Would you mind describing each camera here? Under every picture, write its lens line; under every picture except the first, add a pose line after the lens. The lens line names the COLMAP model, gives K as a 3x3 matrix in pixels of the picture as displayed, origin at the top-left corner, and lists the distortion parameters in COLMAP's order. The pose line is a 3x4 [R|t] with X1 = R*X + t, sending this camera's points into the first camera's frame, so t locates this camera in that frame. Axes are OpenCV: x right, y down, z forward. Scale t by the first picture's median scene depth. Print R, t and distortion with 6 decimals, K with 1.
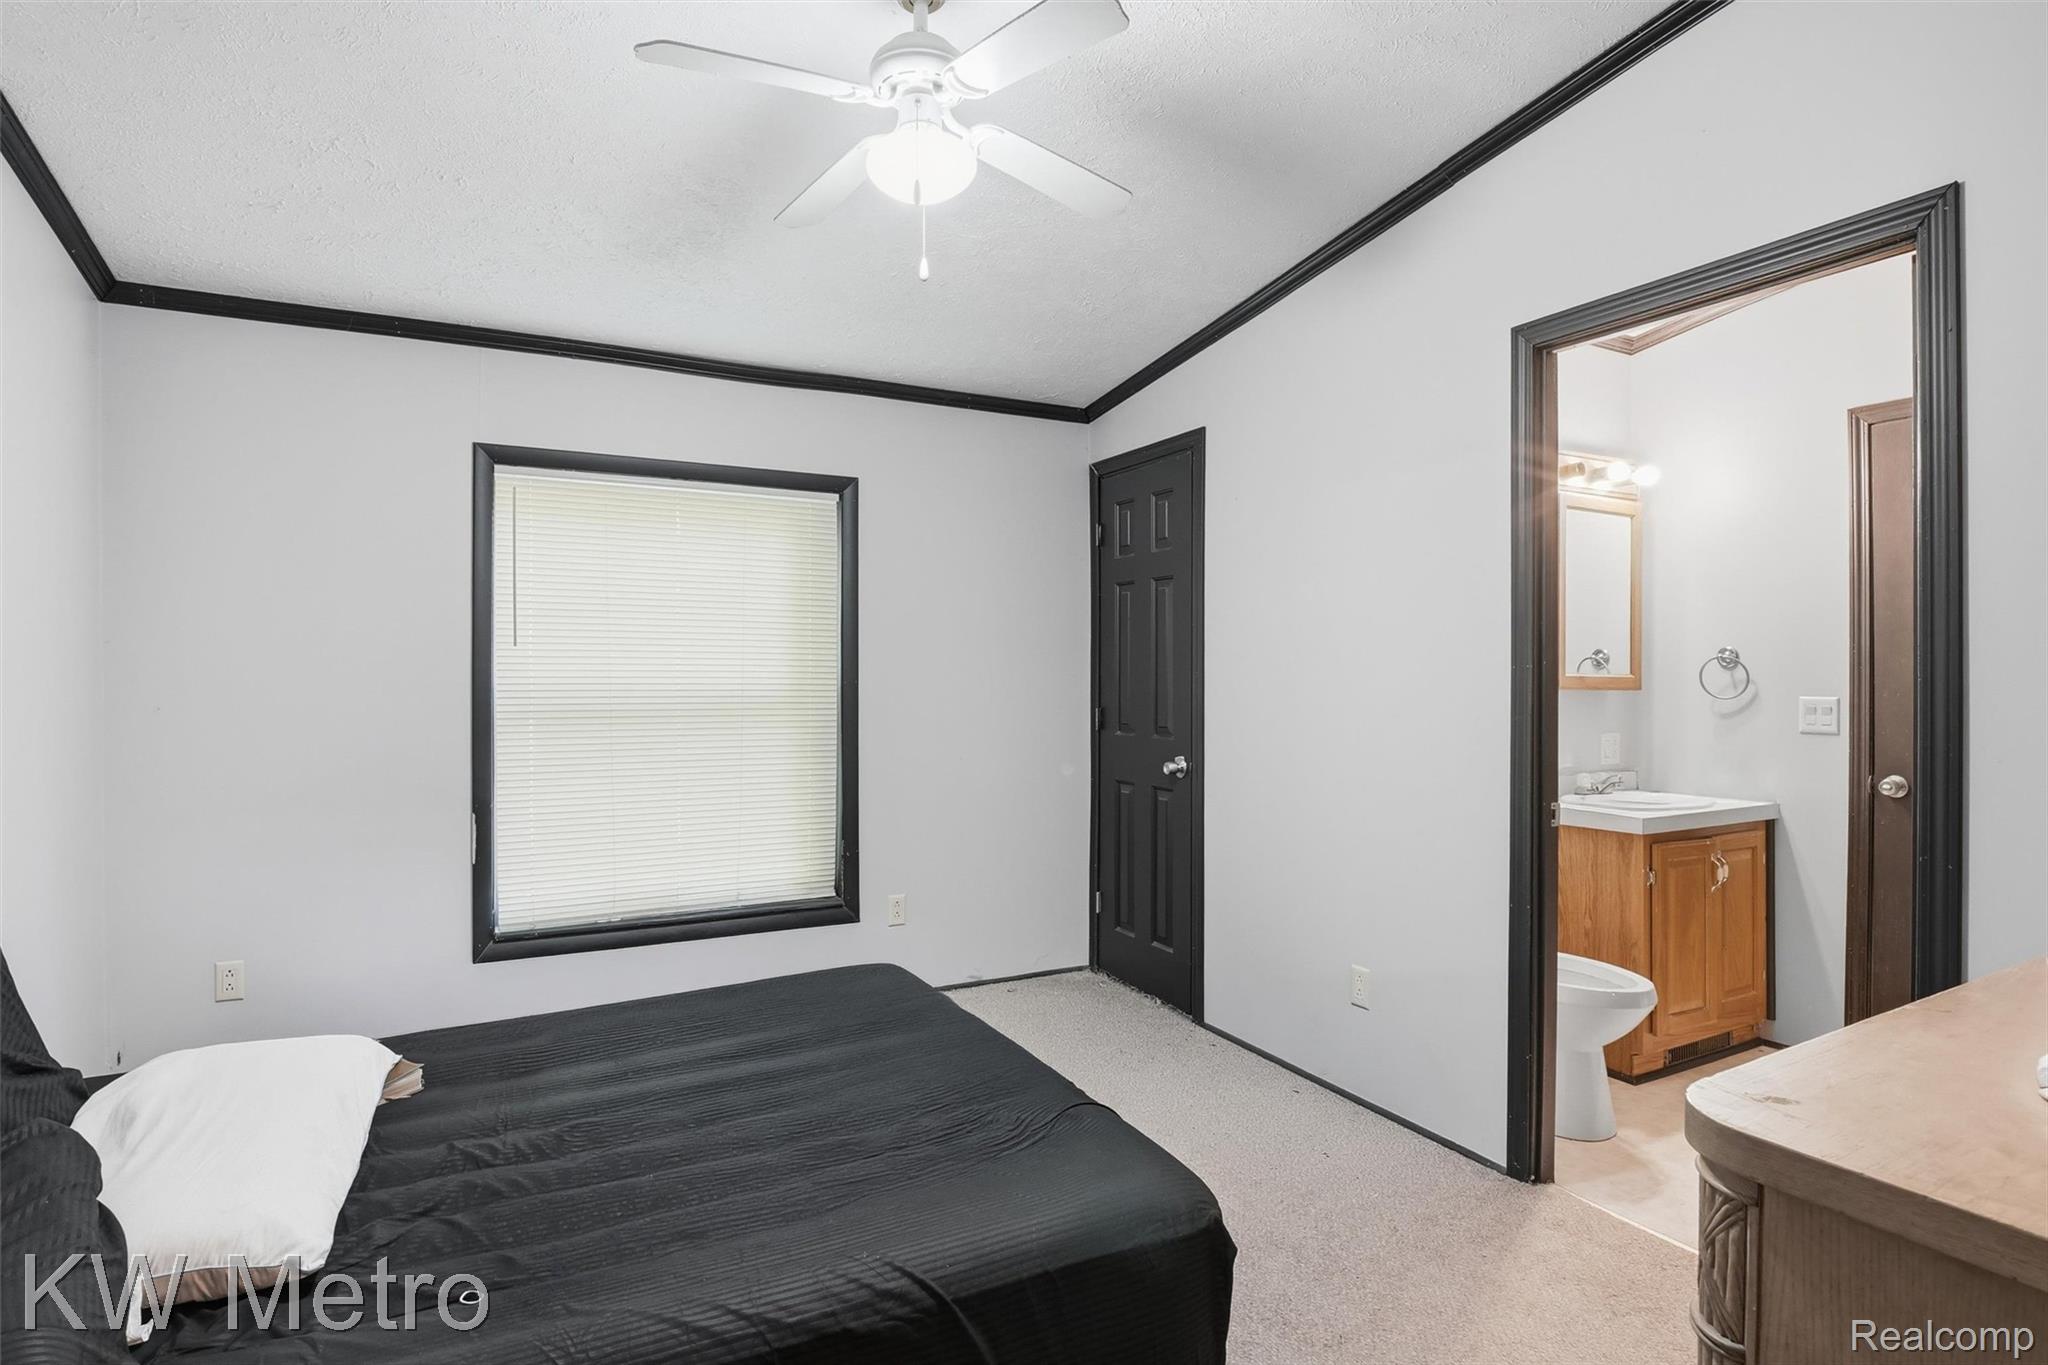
lens RADIAL K [[1037.5, 0, 1029.5], [0, 1037.5, 679.5], [0, 0, 1]] dist [-0.021335, -0.000415]
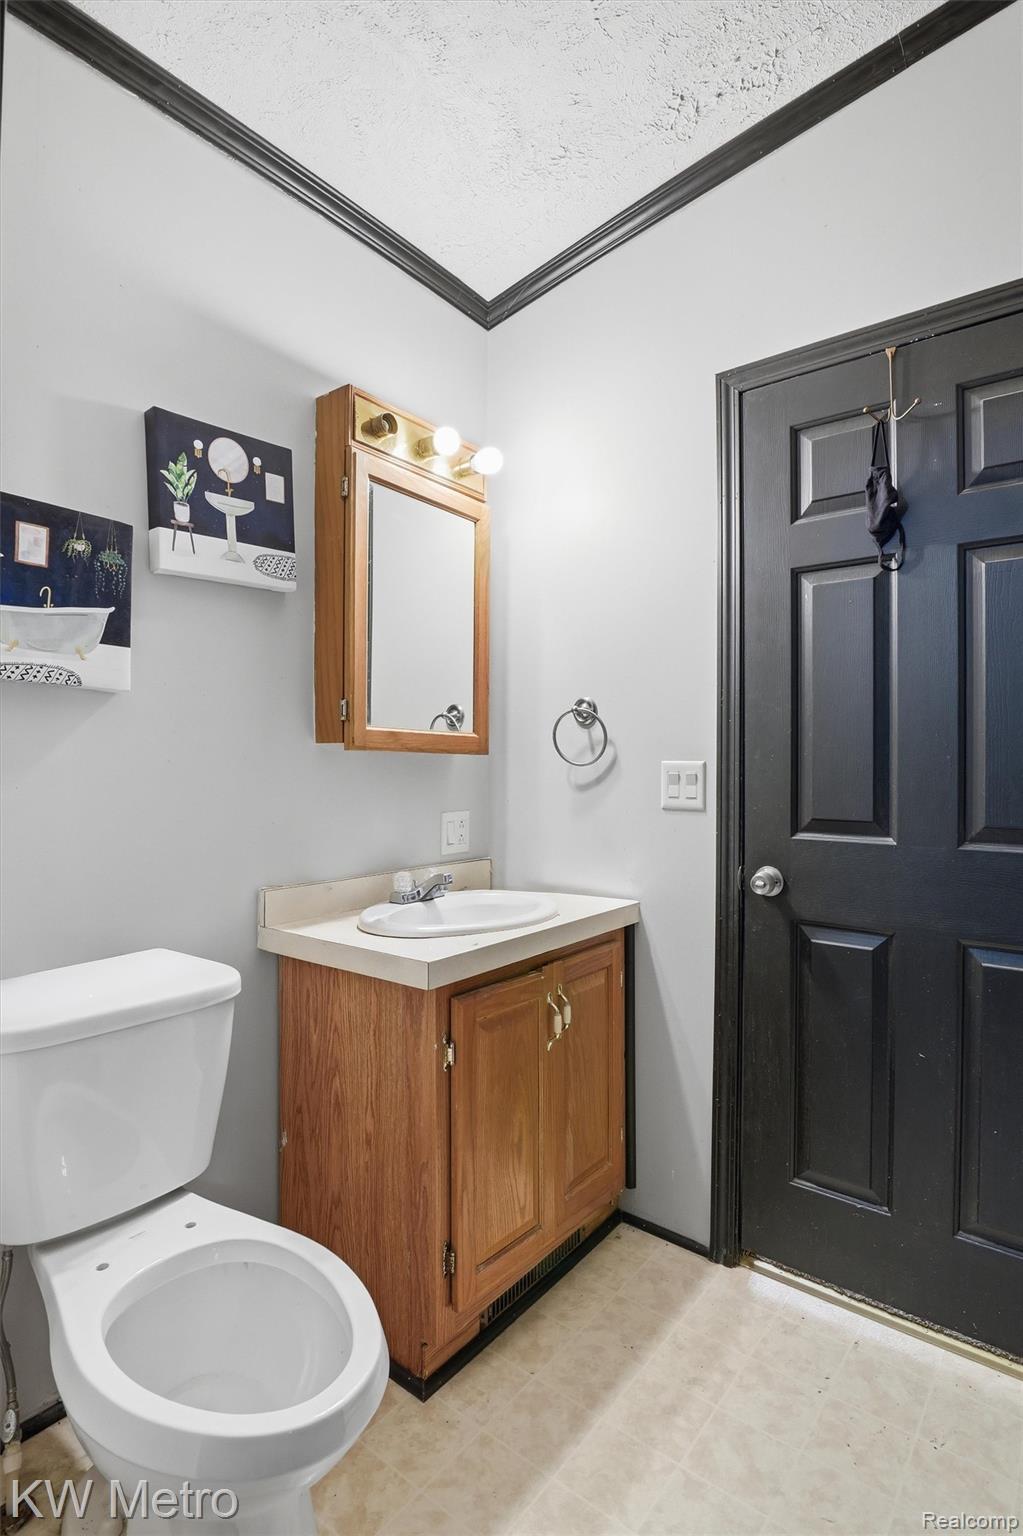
lens RADIAL K [[778.1, 0, 508.6], [0, 778.1, 767.3], [0, 0, 1]] dist [-0.021335, -0.000415]
pose [[0.913287, -0.001347, 0.407315, 0.423032], [-0.000550, 0.999990, 0.004539, 0.019236], [-0.407317, -0.004369, 0.913276, 0.533068]]
